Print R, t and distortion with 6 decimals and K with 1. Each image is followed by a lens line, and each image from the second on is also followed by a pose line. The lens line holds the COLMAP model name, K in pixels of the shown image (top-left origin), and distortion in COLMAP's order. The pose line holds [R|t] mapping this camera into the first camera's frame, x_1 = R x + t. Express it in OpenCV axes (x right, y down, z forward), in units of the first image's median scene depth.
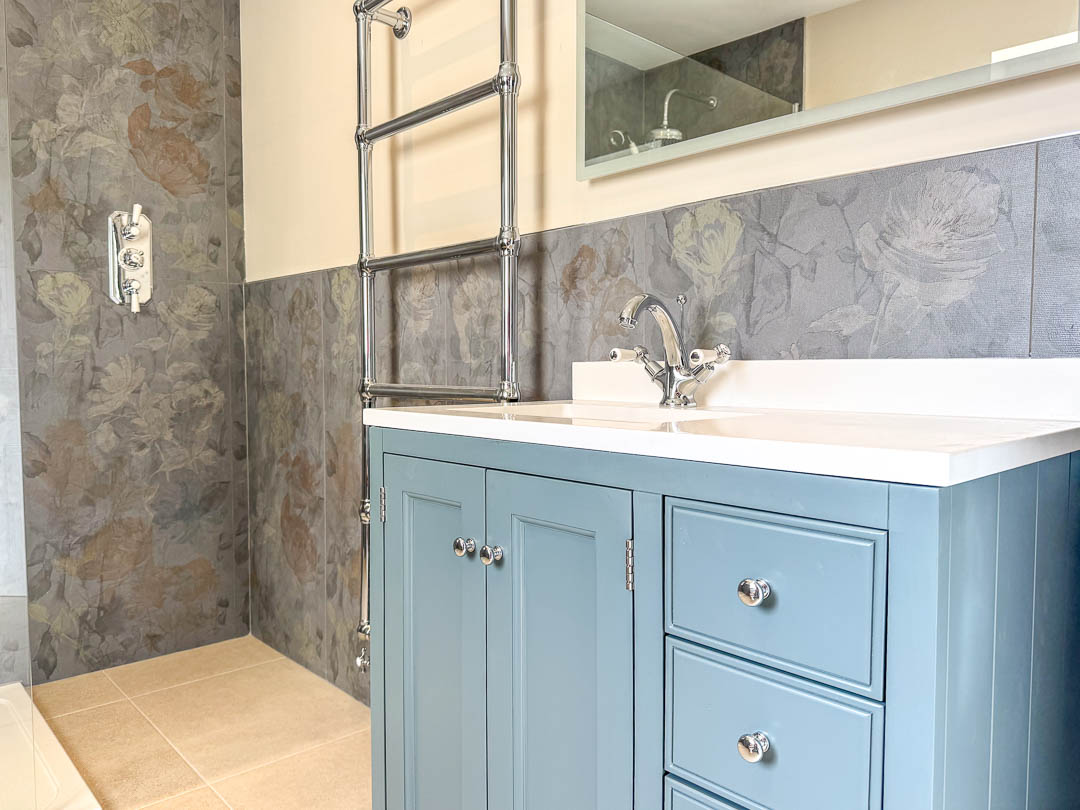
lens RADIAL K [[782.3, 0, 544.0], [0, 782.3, 407.8], [0, 0, 1]] dist [0.096637, -0.132989]
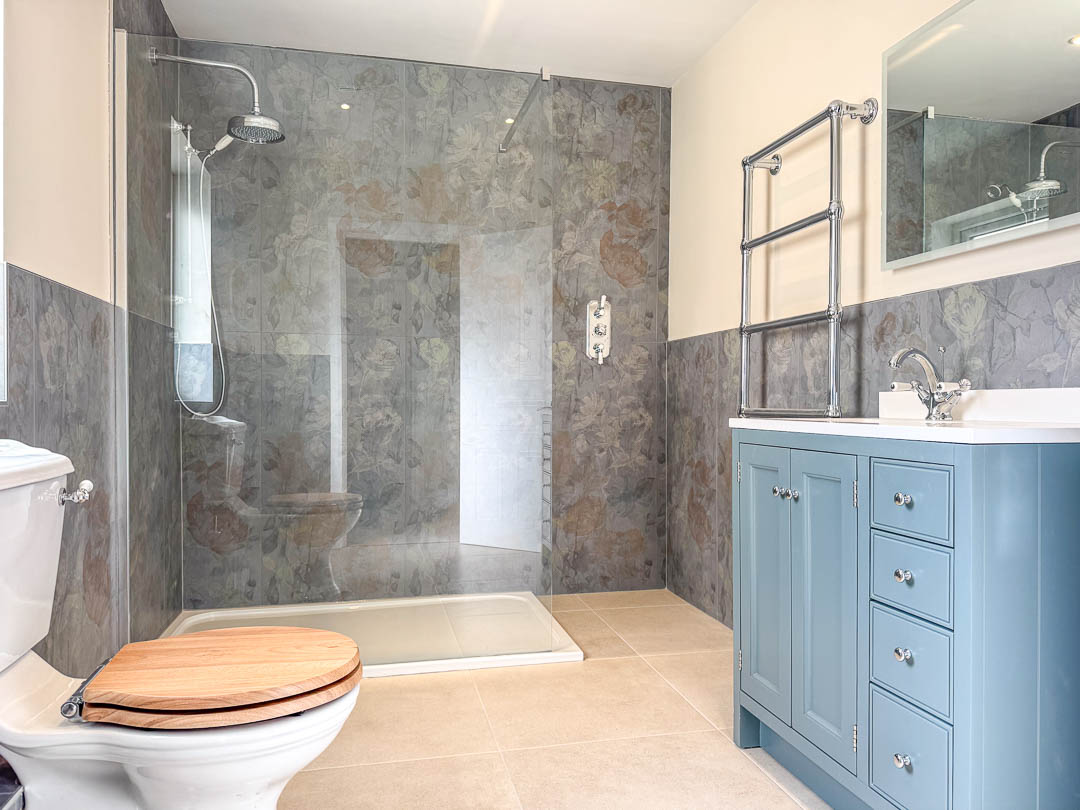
lens RADIAL K [[789.5, 0, 516.7], [0, 789.5, 411.8], [0, 0, 1]] dist [0.135217, -0.249044]
pose [[0.855024, 0.007401, -0.518536, 0.159064], [-0.030030, 0.998927, -0.035260, 0.035097], [0.517719, 0.045720, 0.854329, -0.427613]]
